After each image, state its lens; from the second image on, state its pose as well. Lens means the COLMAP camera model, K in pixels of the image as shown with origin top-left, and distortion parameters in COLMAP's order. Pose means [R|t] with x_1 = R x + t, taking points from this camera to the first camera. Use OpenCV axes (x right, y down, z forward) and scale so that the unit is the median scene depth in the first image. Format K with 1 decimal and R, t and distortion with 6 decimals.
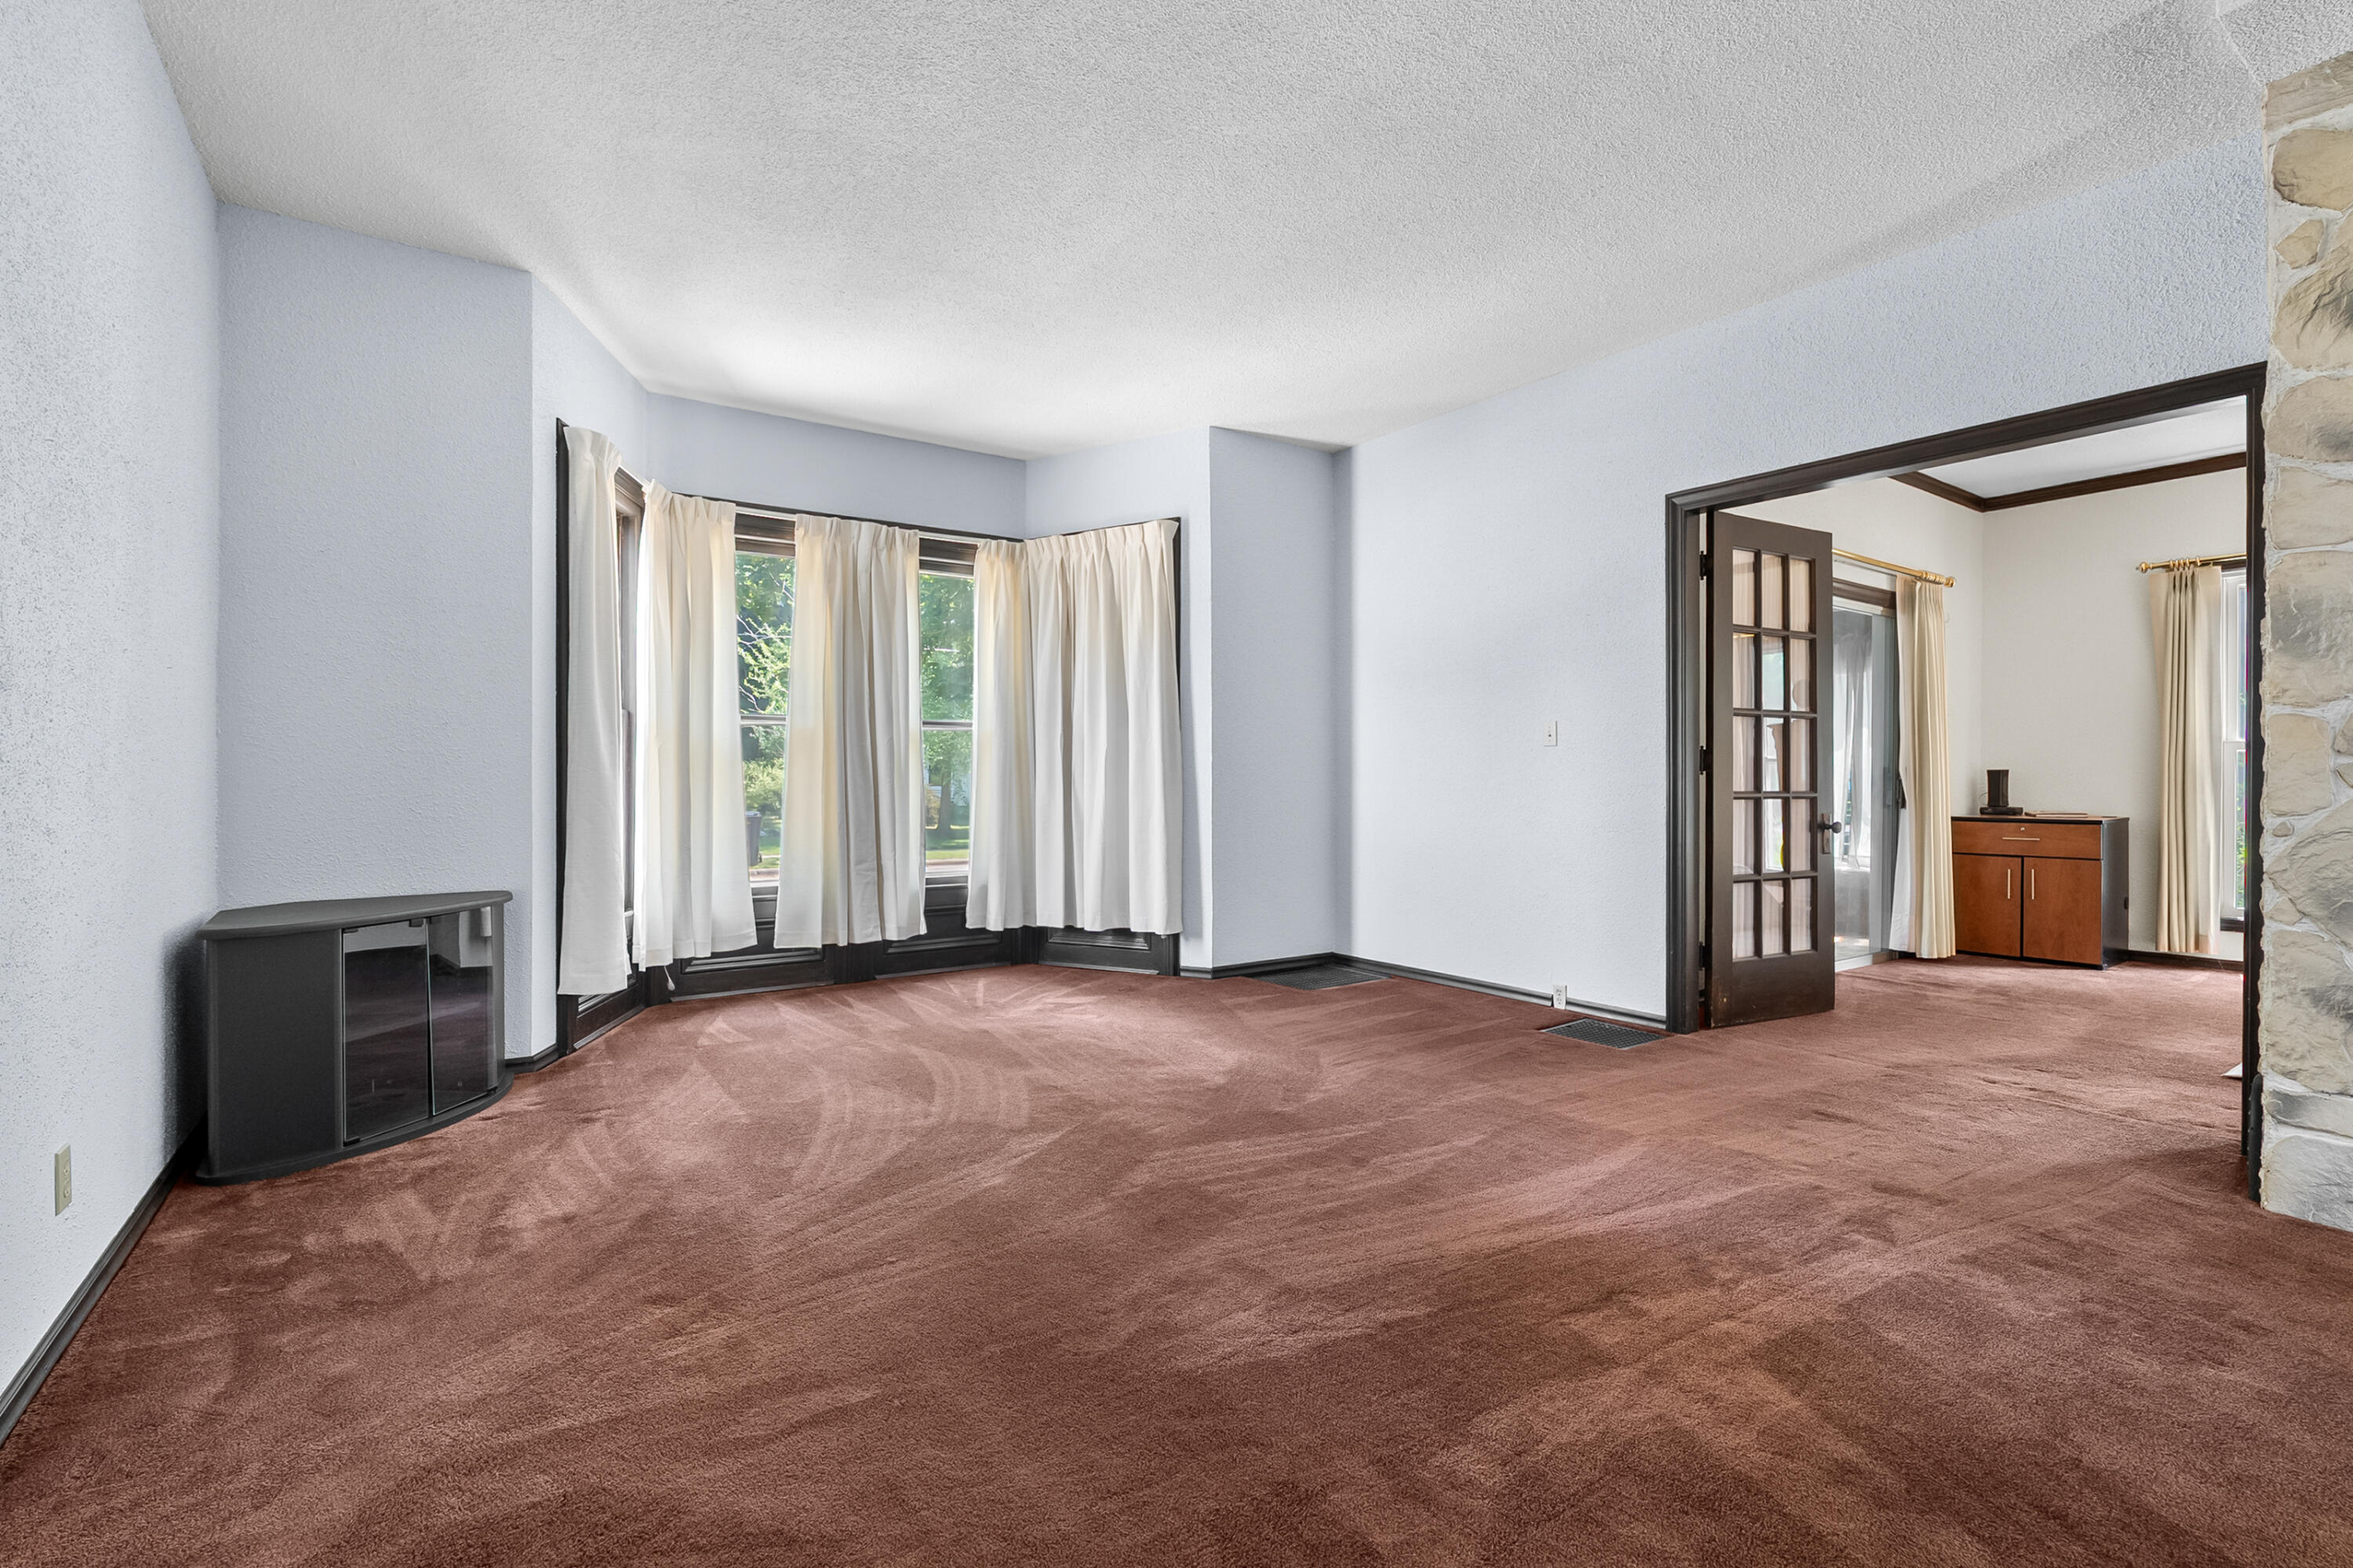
lens RADIAL K [[1088.5, 0, 1179.5], [0, 1088.5, 787.4], [0, 0, 1]] dist [-0.004856, 0.001218]
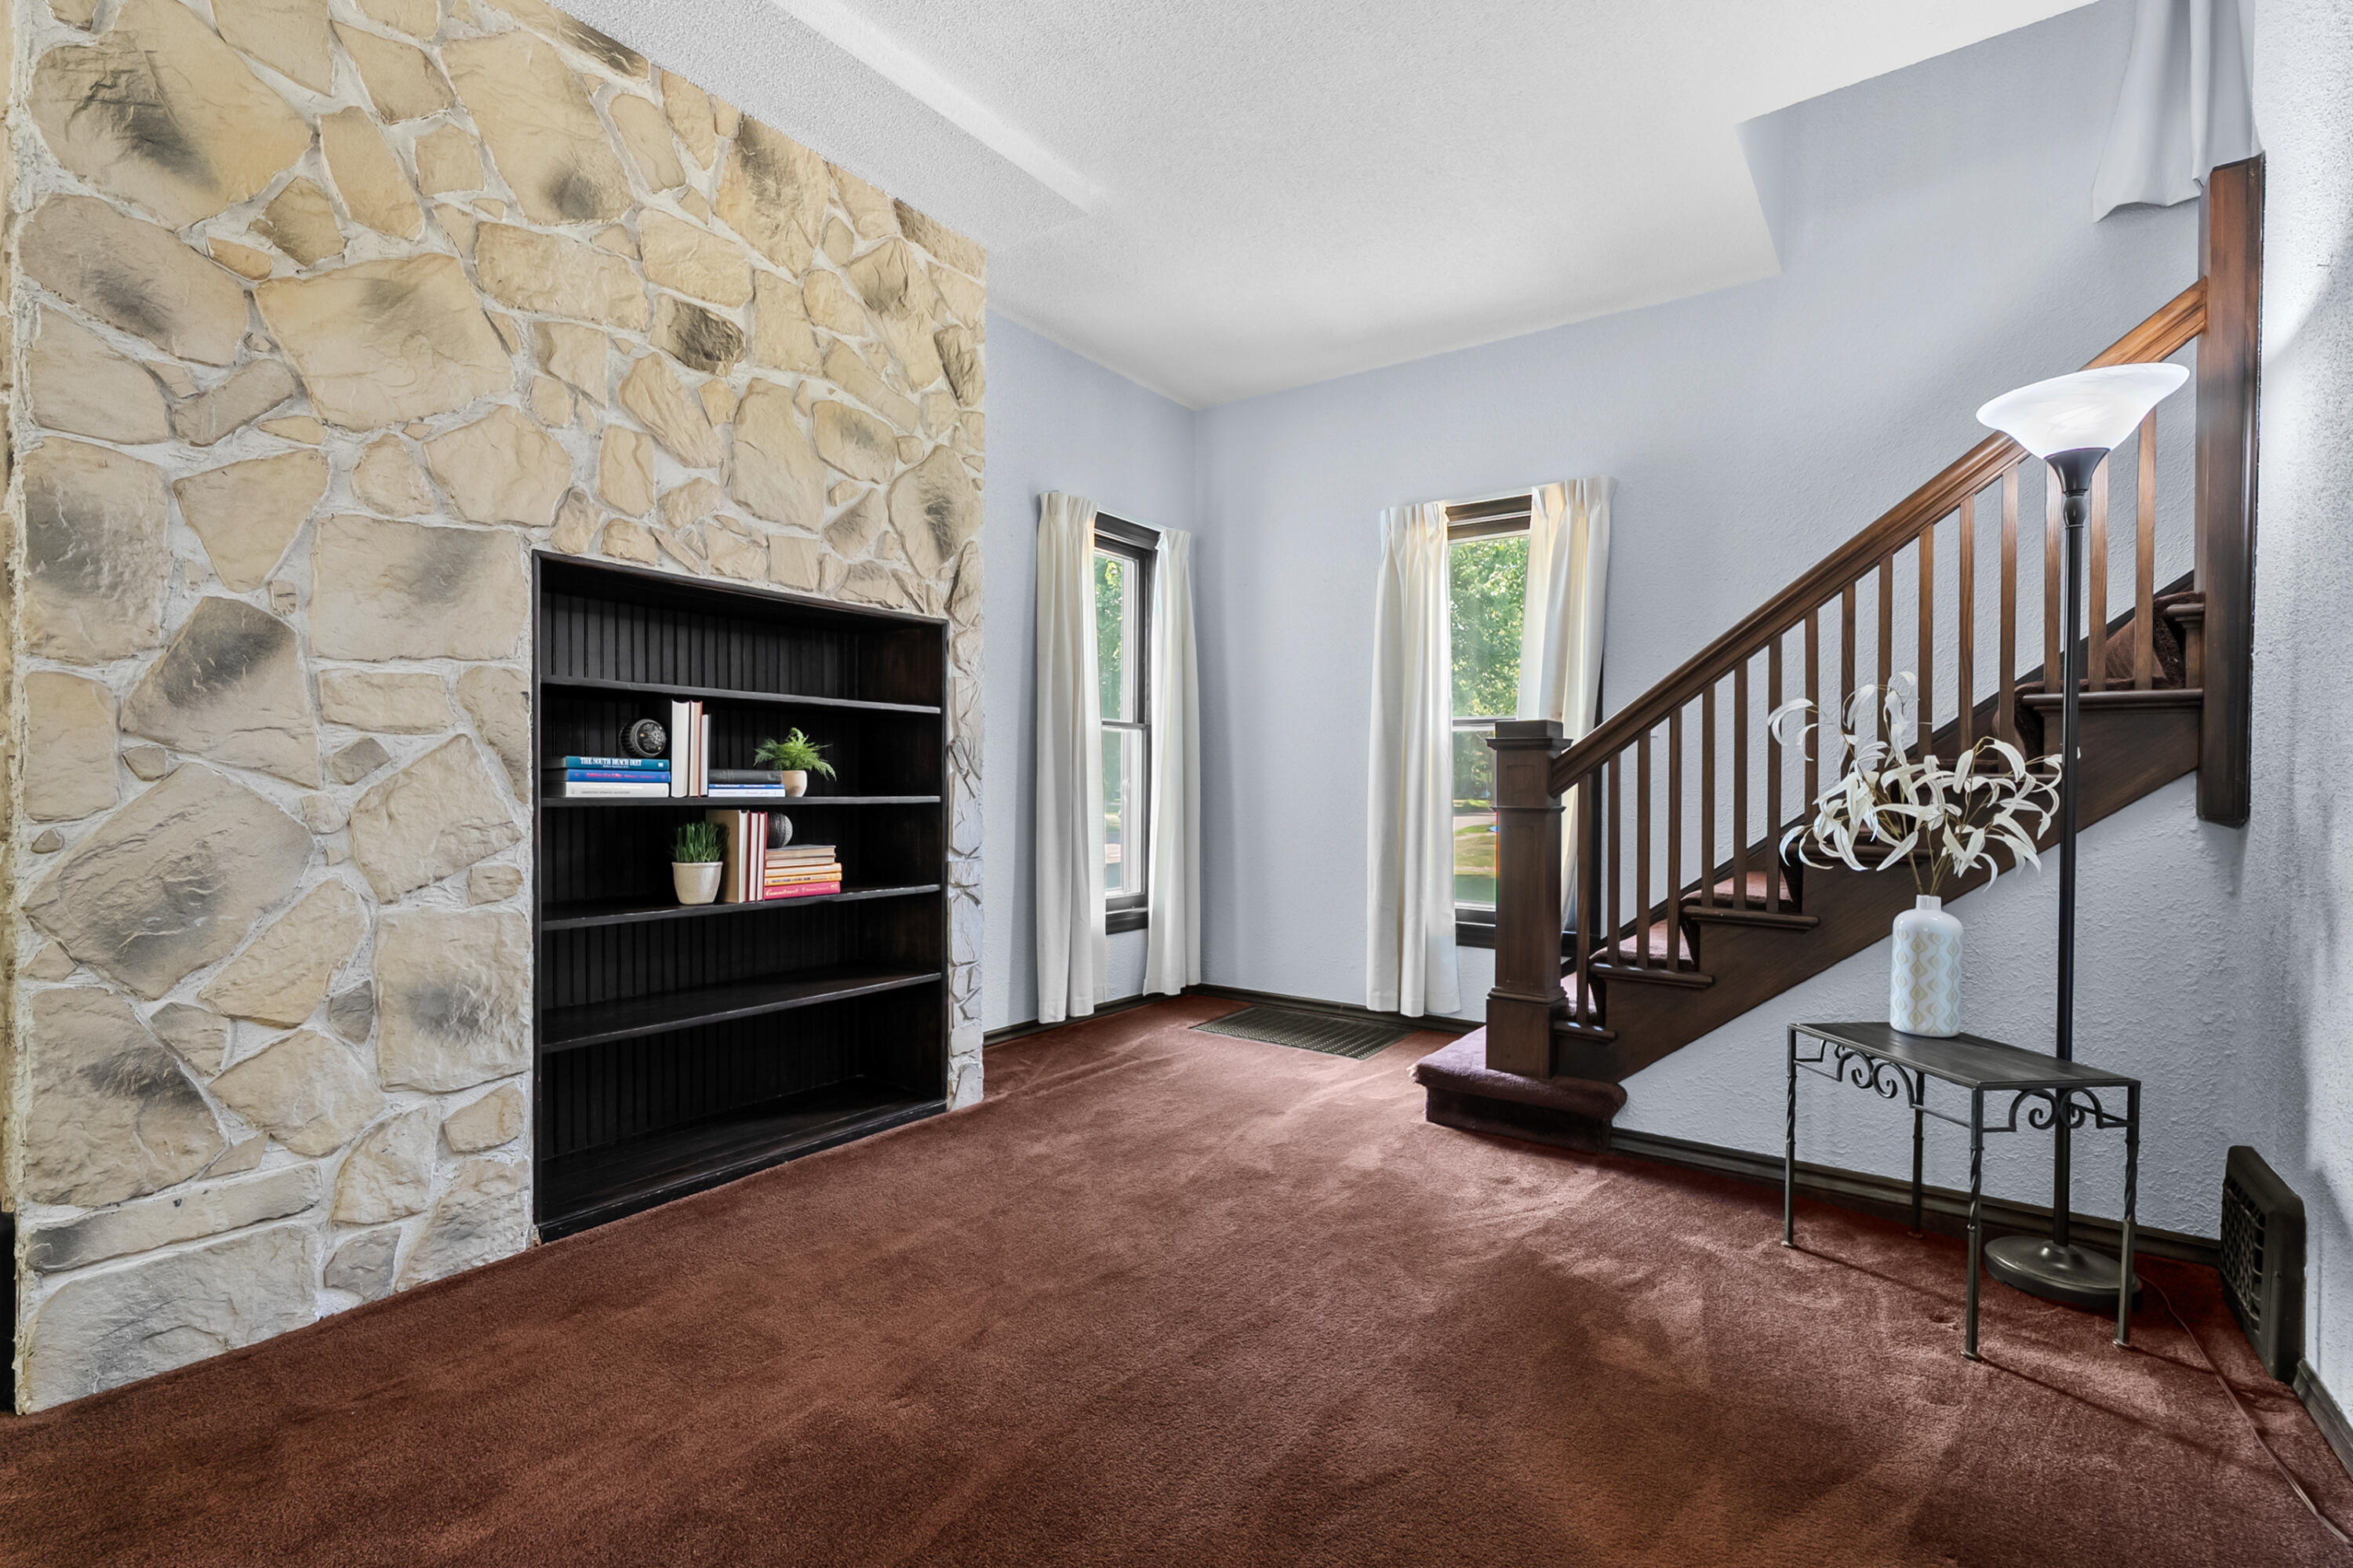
lens RADIAL K [[1088.5, 0, 1133.6], [0, 1088.5, 782.8], [0, 0, 1]] dist [-0.004856, 0.001218]
pose [[-0.341986, -0.007123, 0.939678, 0.154267], [0.014586, 0.999811, 0.012887, 0.002861], [-0.939592, 0.018113, -0.341818, 0.615316]]
